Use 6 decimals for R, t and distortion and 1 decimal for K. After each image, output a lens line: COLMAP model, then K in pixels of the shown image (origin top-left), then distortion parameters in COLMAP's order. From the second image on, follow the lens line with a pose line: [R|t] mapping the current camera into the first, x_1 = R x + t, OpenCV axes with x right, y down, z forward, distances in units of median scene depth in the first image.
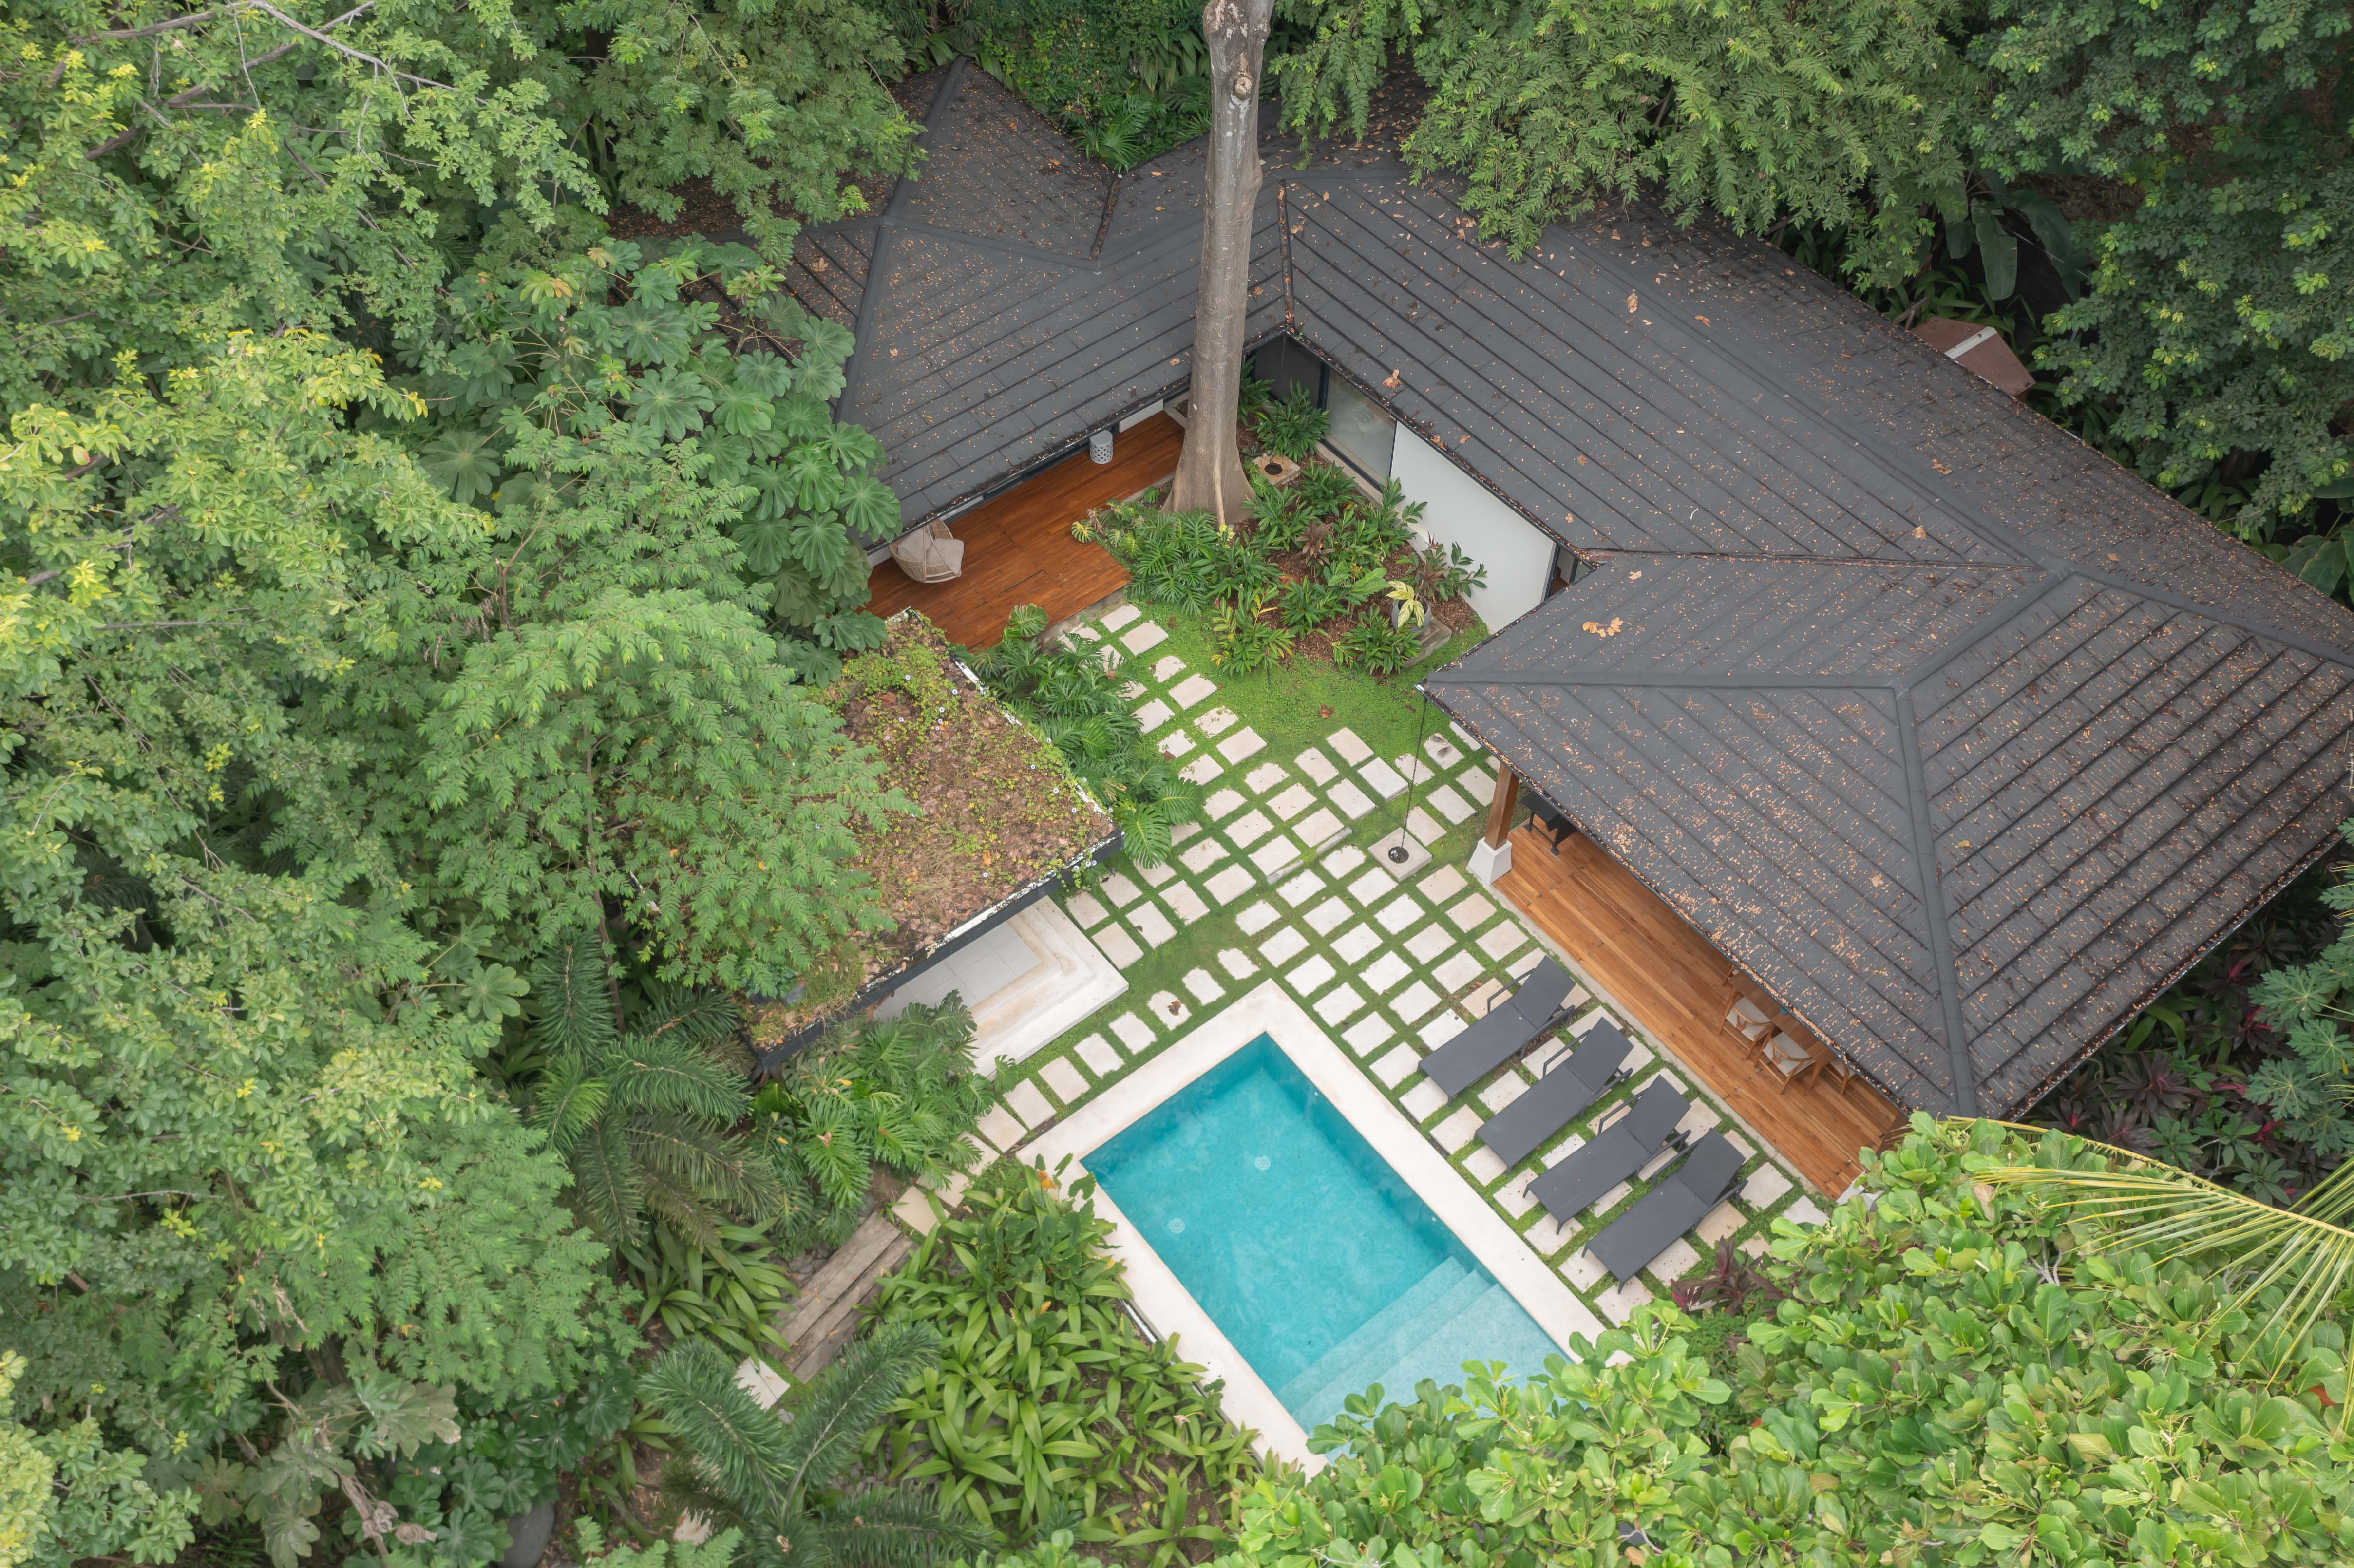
lens RADIAL K [[1942.4, 0, 1170.9], [0, 1942.4, 757.4], [0, 0, 1]] dist [-0.000087, 0.002770]
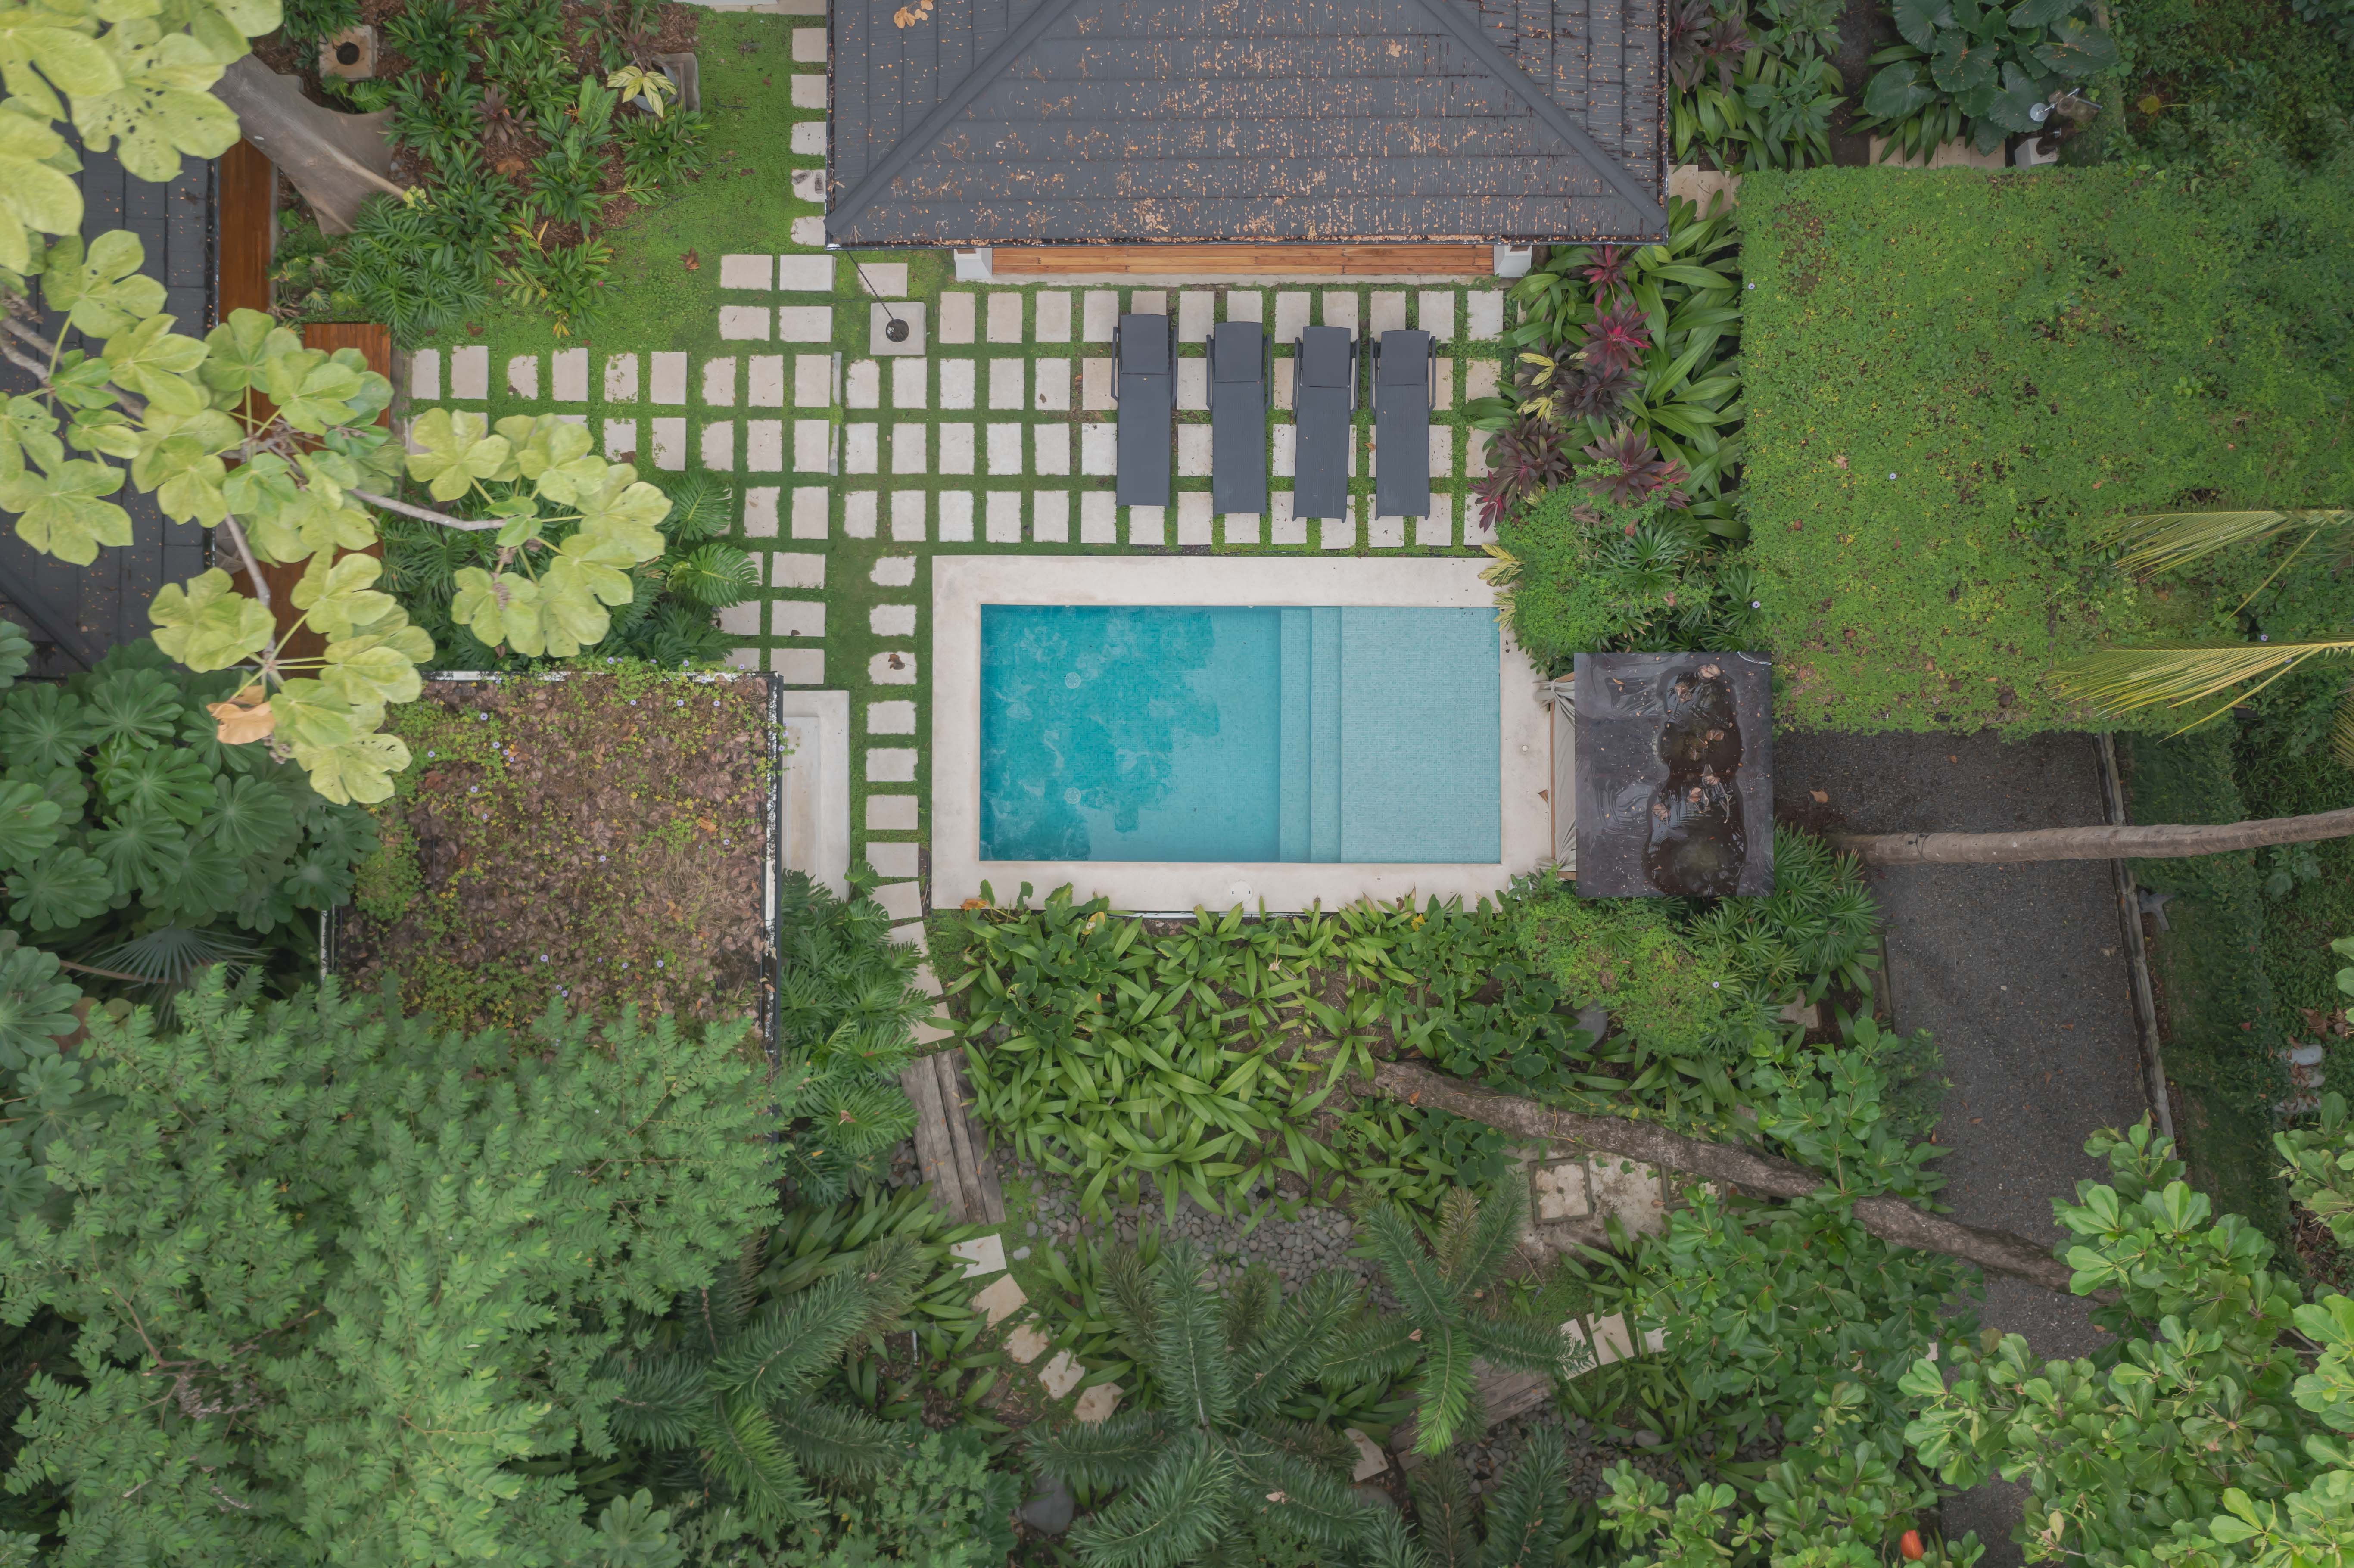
lens RADIAL K [[1768.8, 0, 1223.6], [0, 1768.8, 774.6], [0, 0, 1]] dist [0.005138, 0.002096]
pose [[0.624868, -0.780594, 0.014610, 0.043898], [0.632056, 0.516771, 0.577454, -0.221318], [-0.458307, -0.351598, 0.816293, 0.229579]]
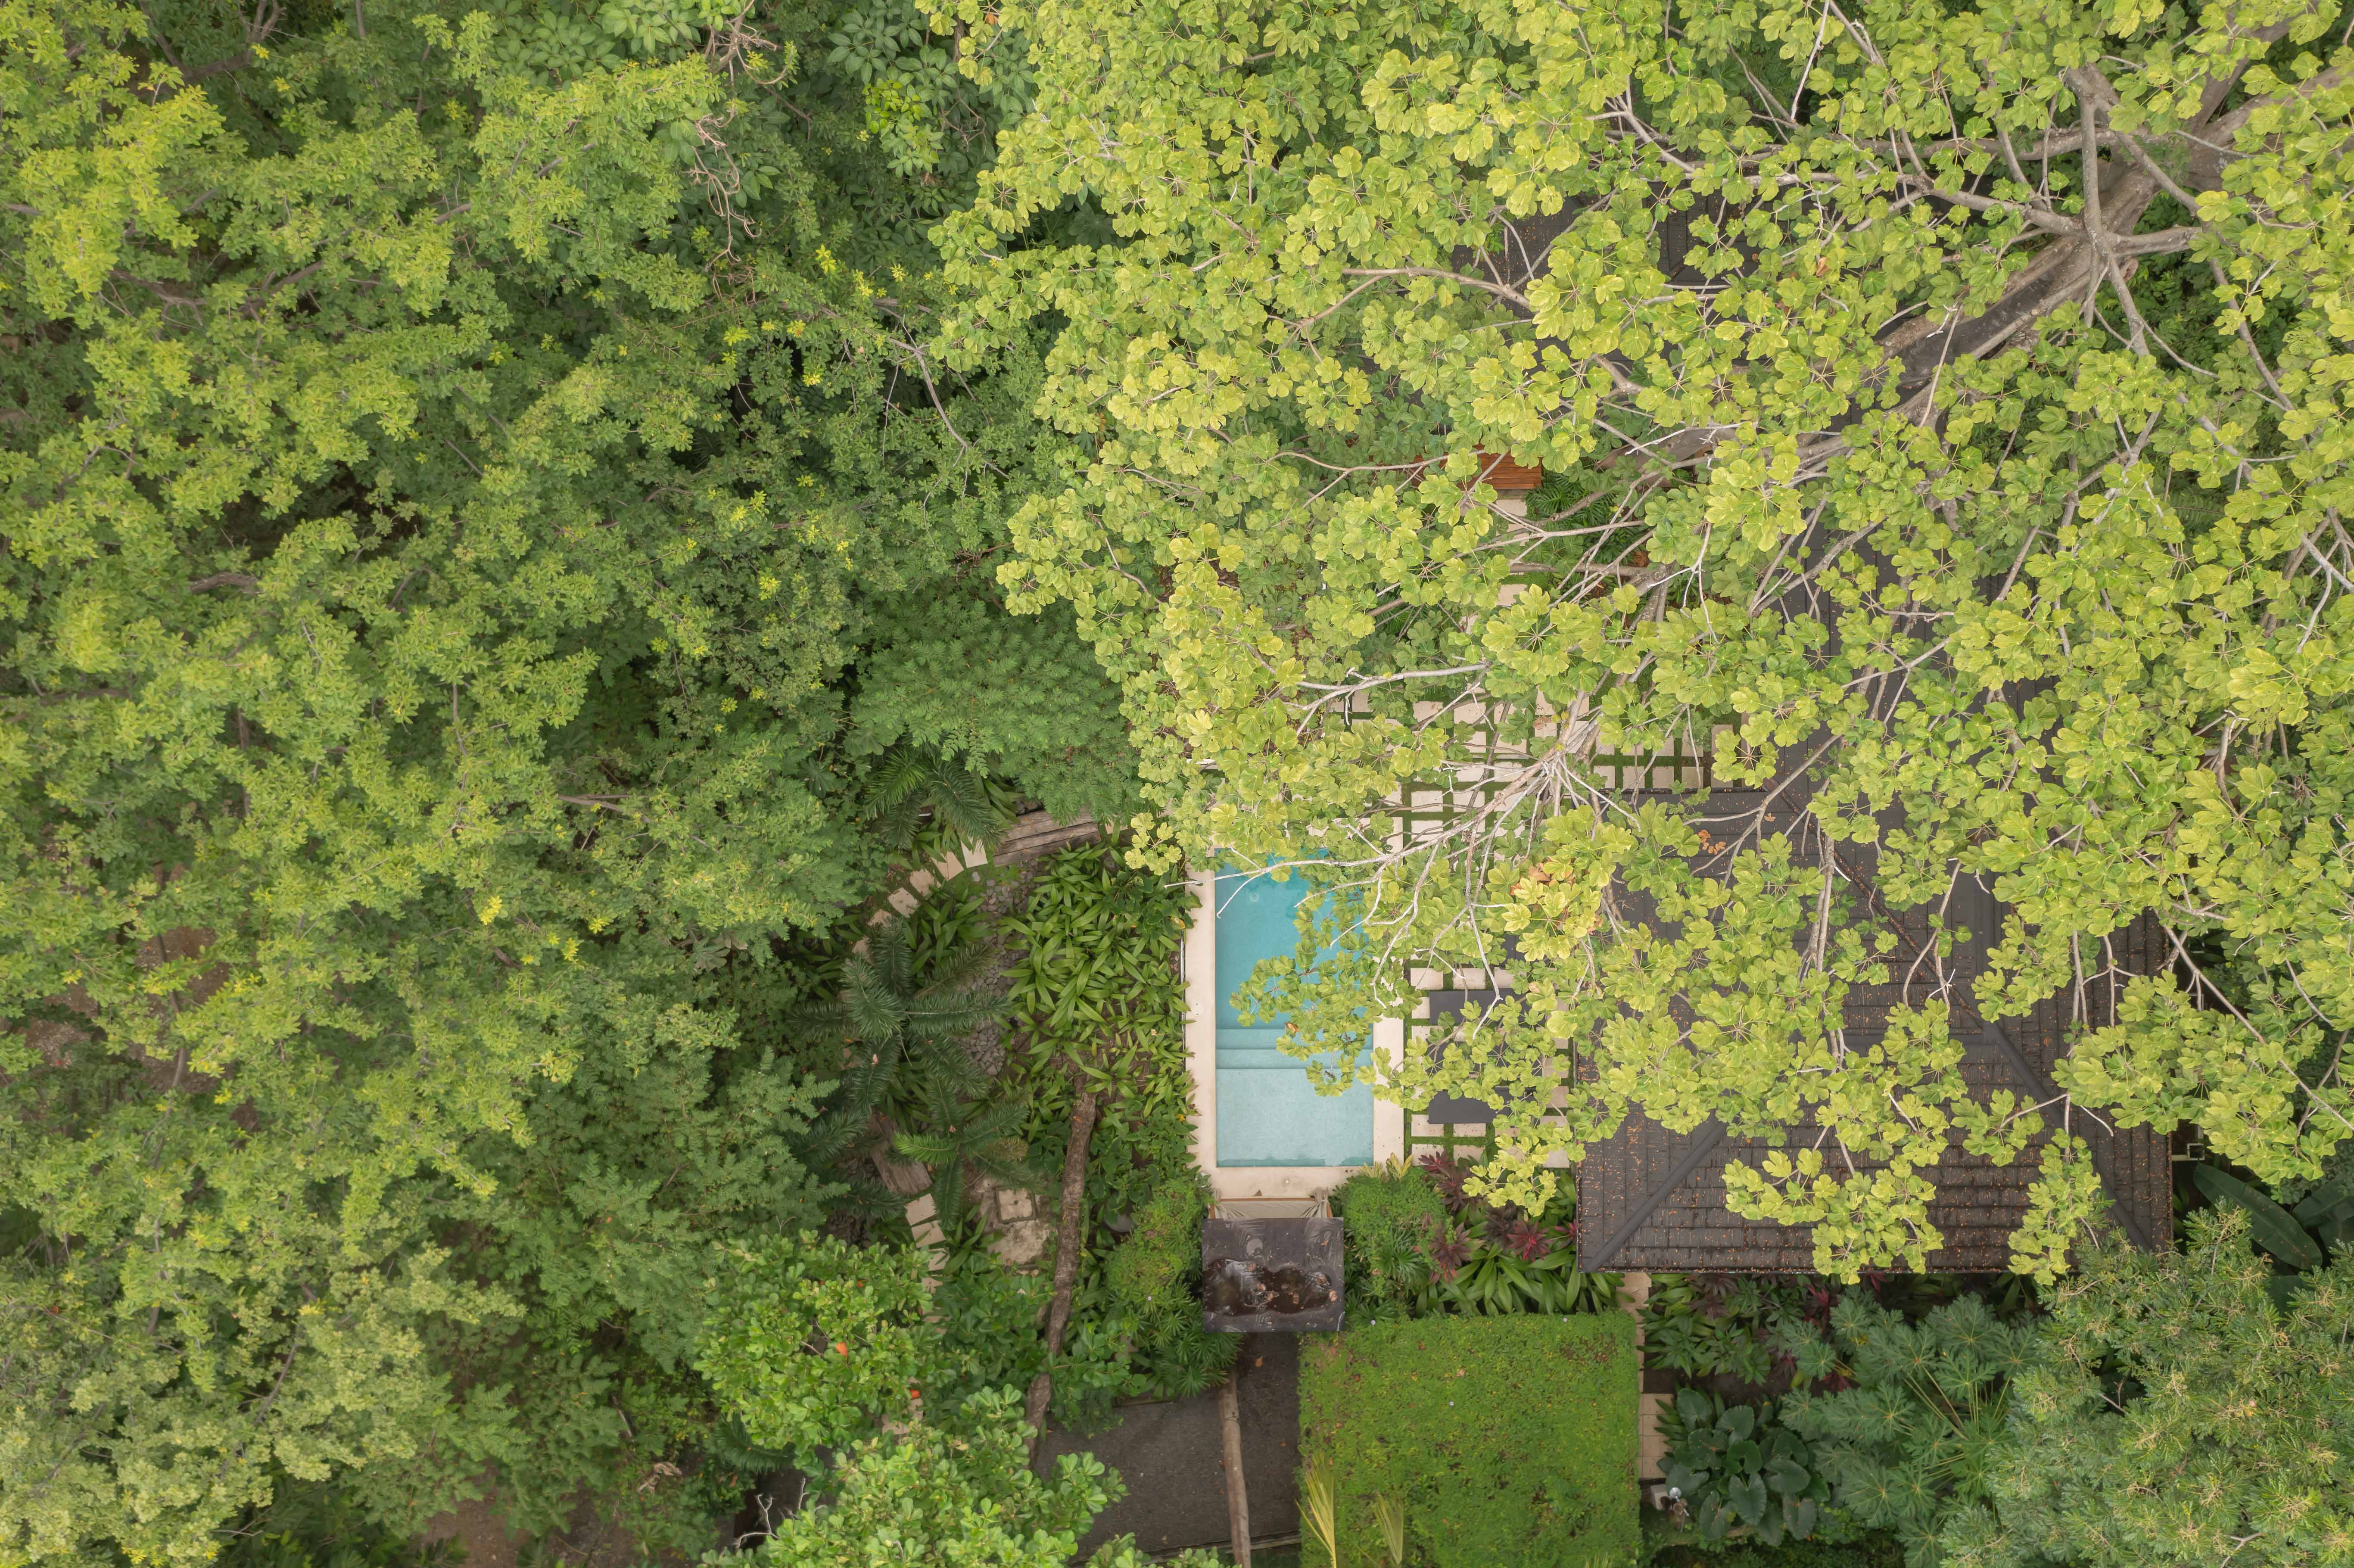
lens RADIAL K [[1942.4, 0, 1170.9], [0, 1942.4, 757.4], [0, 0, 1]] dist [-0.000087, 0.002770]
pose [[0.787709, 0.615907, -0.013135, -0.094053], [-0.484269, 0.632249, 0.604769, -0.711983], [0.380786, -0.470021, 0.796293, -0.210996]]
